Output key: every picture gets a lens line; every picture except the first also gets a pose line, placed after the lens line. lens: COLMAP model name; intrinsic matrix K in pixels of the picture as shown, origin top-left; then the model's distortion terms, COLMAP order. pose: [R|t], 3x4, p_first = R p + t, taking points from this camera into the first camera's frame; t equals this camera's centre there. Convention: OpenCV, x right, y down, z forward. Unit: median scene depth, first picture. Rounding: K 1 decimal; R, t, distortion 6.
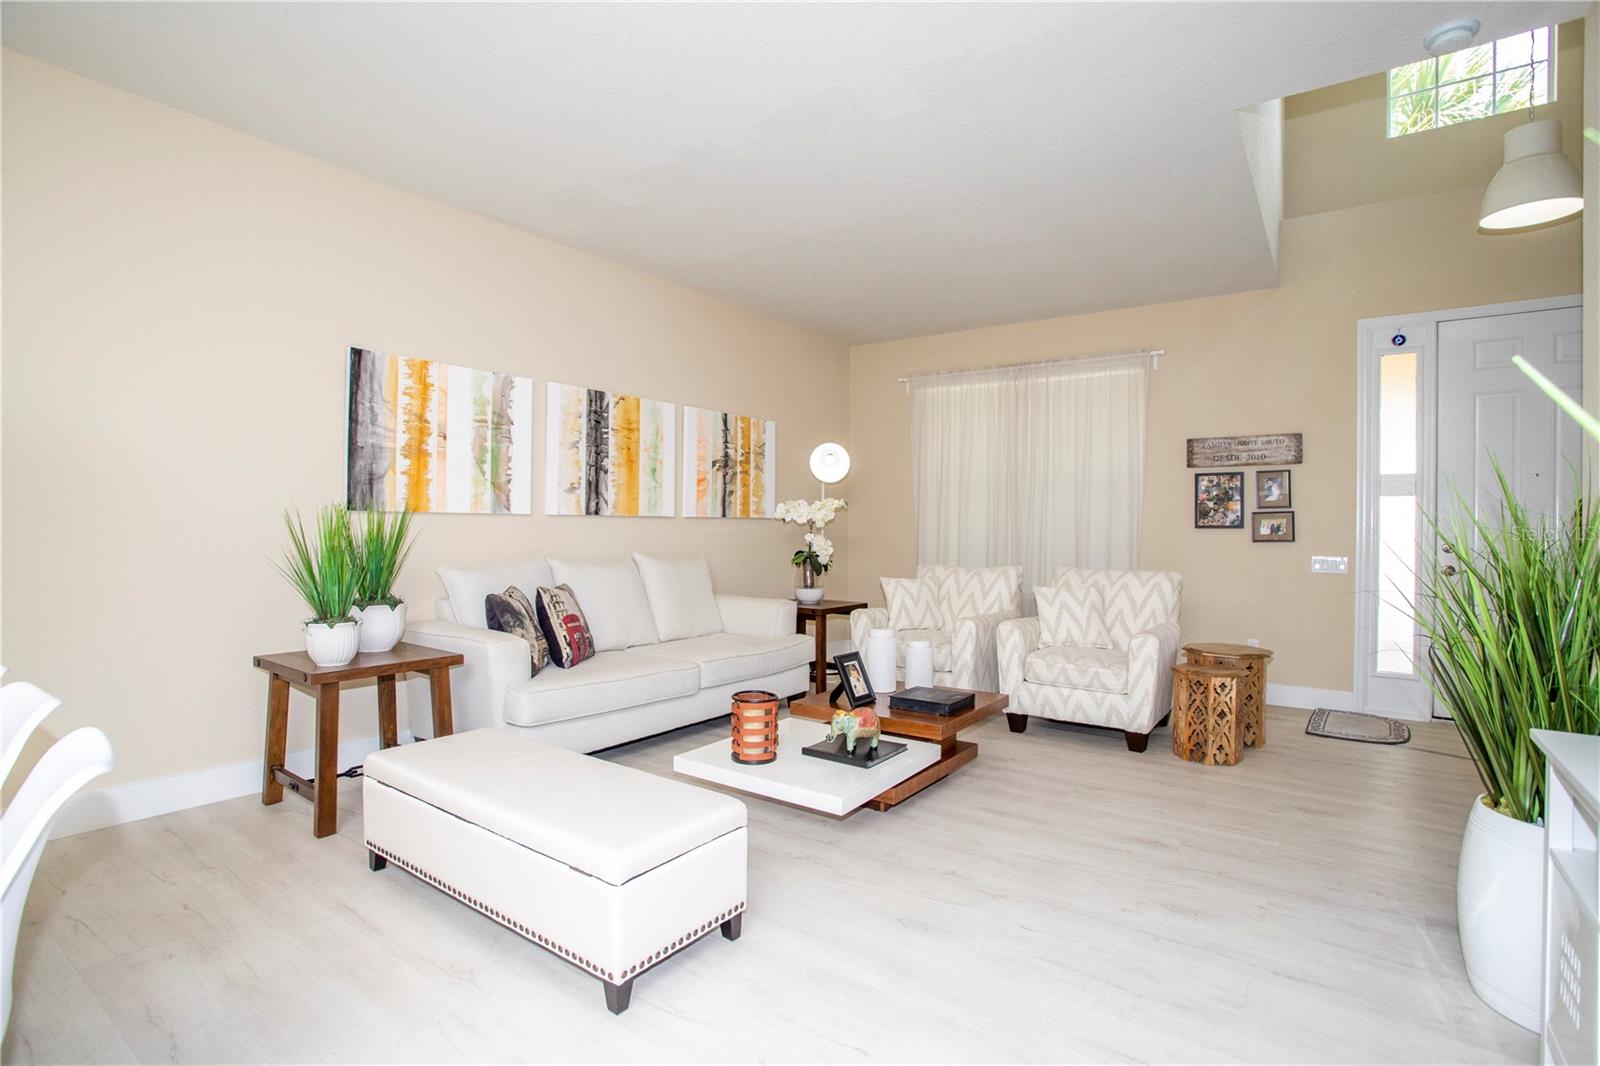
lens RADIAL K [[789.1, 0, 796.2], [0, 789.1, 529.1], [0, 0, 1]] dist [-0.071333, 0.000610]
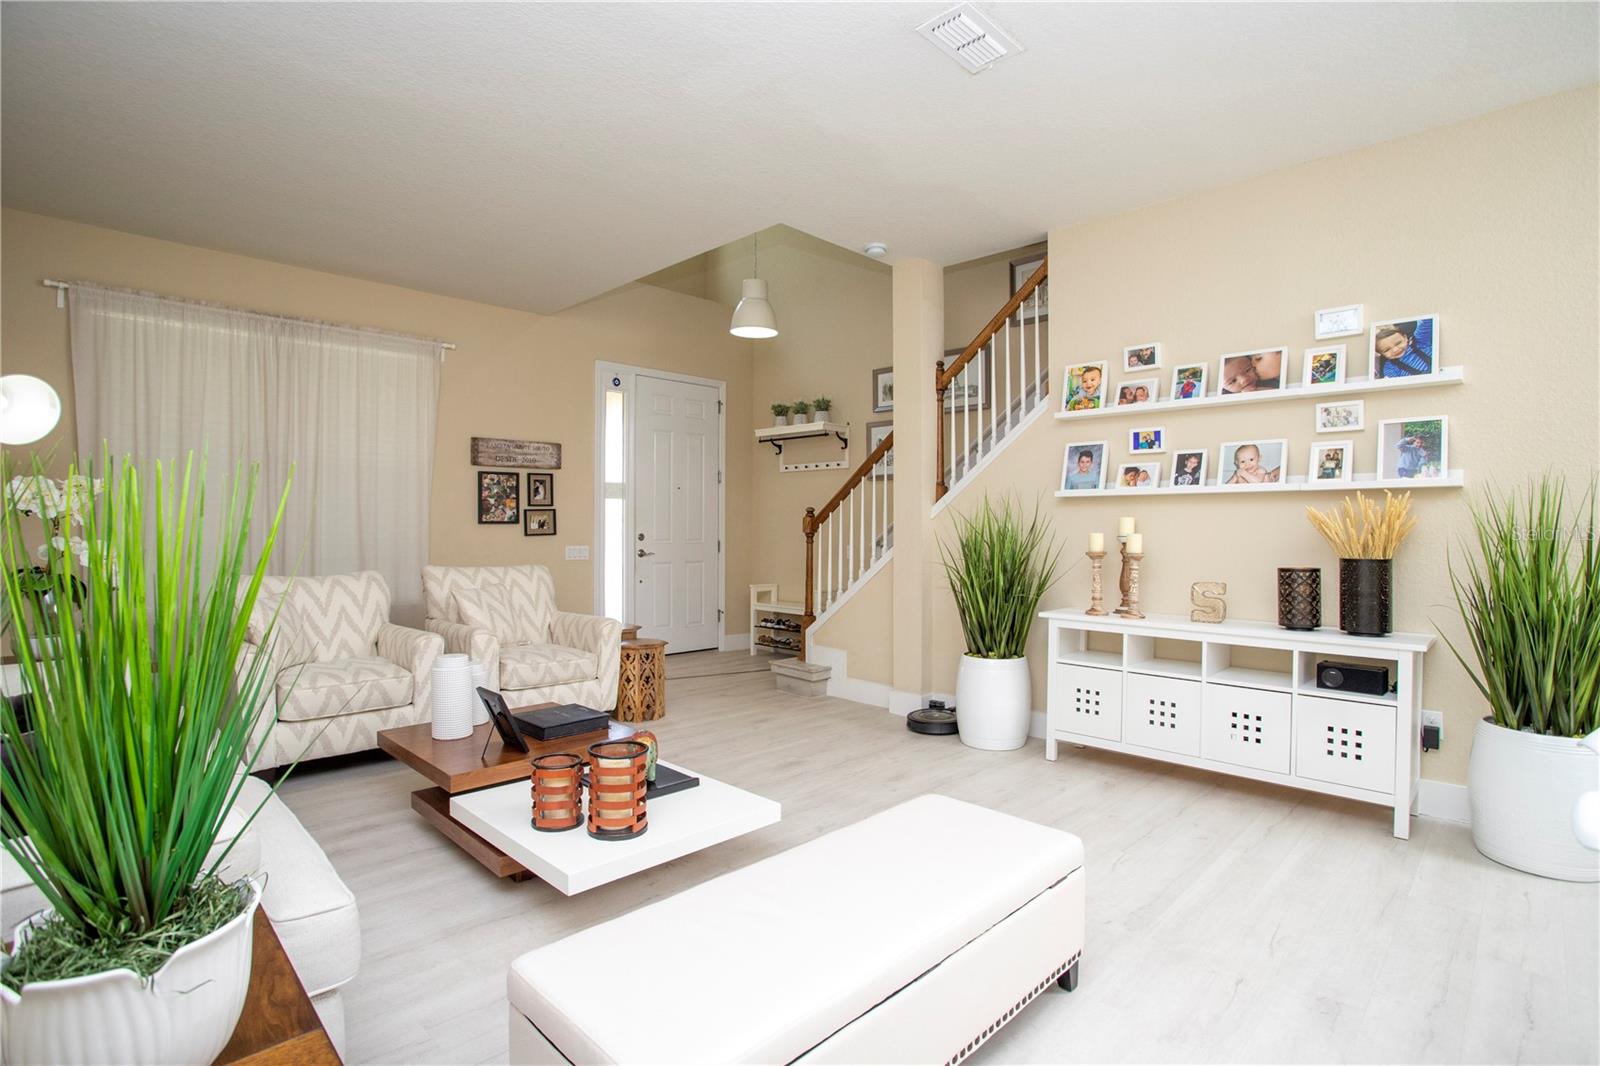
lens RADIAL K [[789.1, 0, 796.2], [0, 789.1, 529.1], [0, 0, 1]] dist [-0.071333, 0.000610]
pose [[0.112262, -0.012028, 0.993606, -0.495404], [-0.001739, 0.999923, 0.012301, -0.007693], [-0.993677, -0.003109, 0.112232, 0.475394]]
